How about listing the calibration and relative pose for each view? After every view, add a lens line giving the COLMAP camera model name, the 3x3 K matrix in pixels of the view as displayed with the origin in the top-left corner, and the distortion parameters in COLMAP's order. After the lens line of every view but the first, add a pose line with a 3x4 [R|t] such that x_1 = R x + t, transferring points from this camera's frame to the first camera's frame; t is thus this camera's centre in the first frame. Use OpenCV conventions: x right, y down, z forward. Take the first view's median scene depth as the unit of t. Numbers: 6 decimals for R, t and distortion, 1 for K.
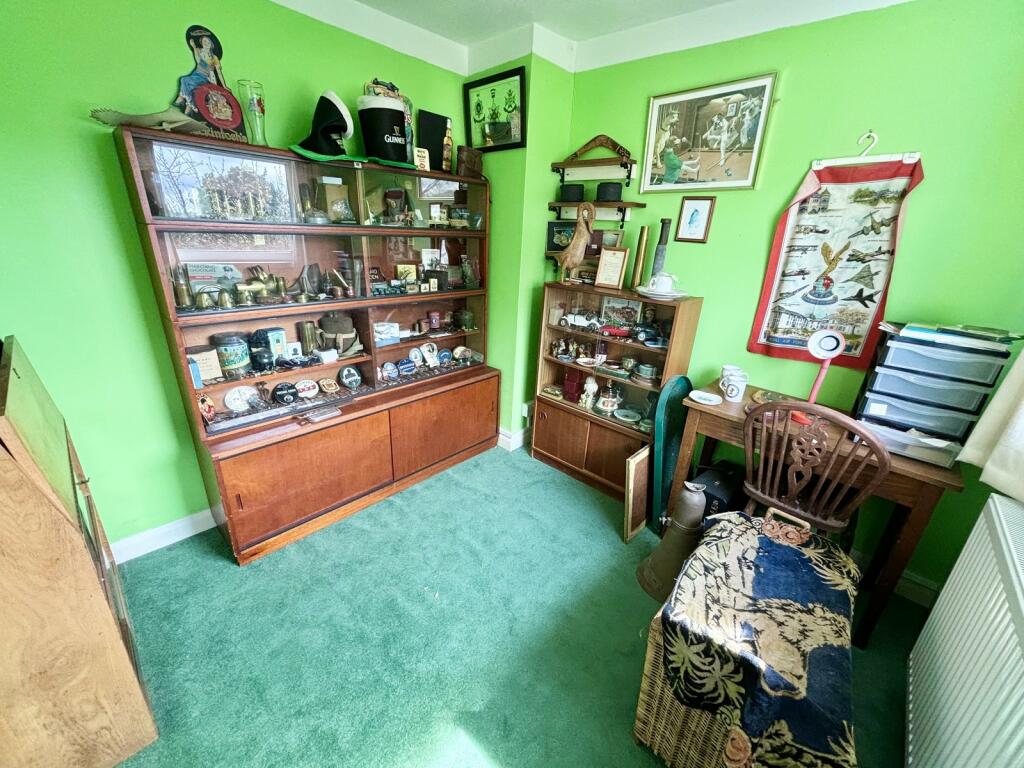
lens RADIAL K [[415.5, 0, 512.0], [0, 415.5, 384.0], [0, 0, 1]] dist [-0.002692, 0.000104]
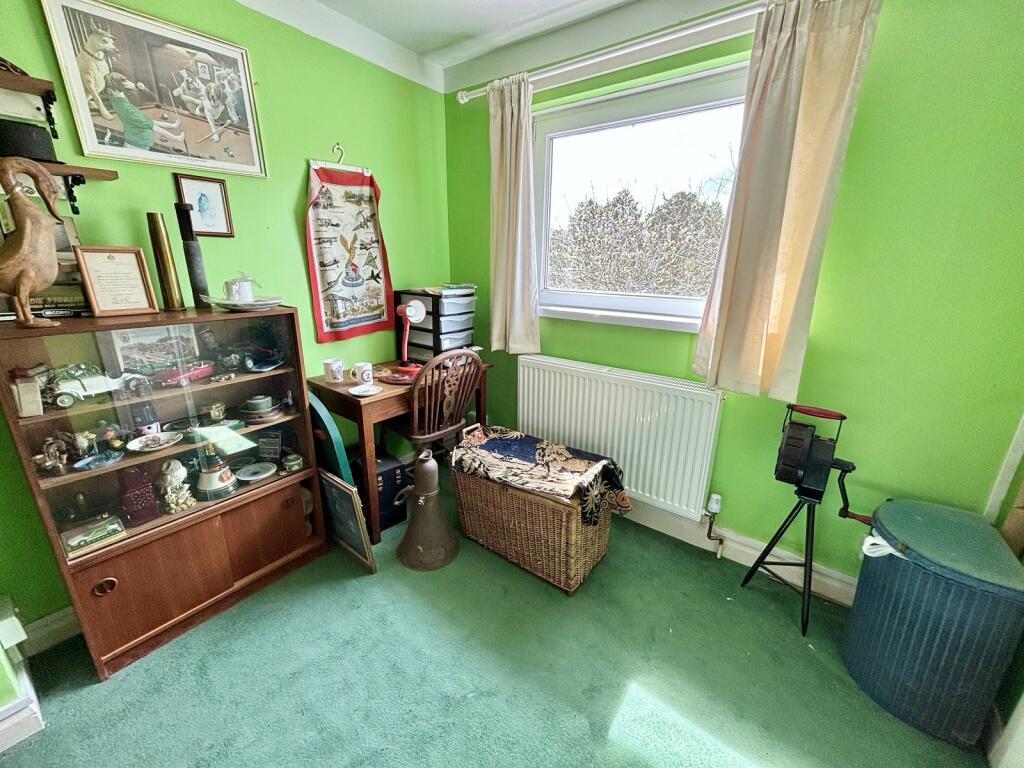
lens RADIAL K [[415.5, 0, 512.0], [0, 415.5, 384.0], [0, 0, 1]] dist [-0.002692, 0.000104]
pose [[-0.104913, -0.347927, 0.931633, -0.530327], [0.318272, 0.875785, 0.362911, -0.241738], [-0.942176, 0.334587, 0.018854, 0.658818]]
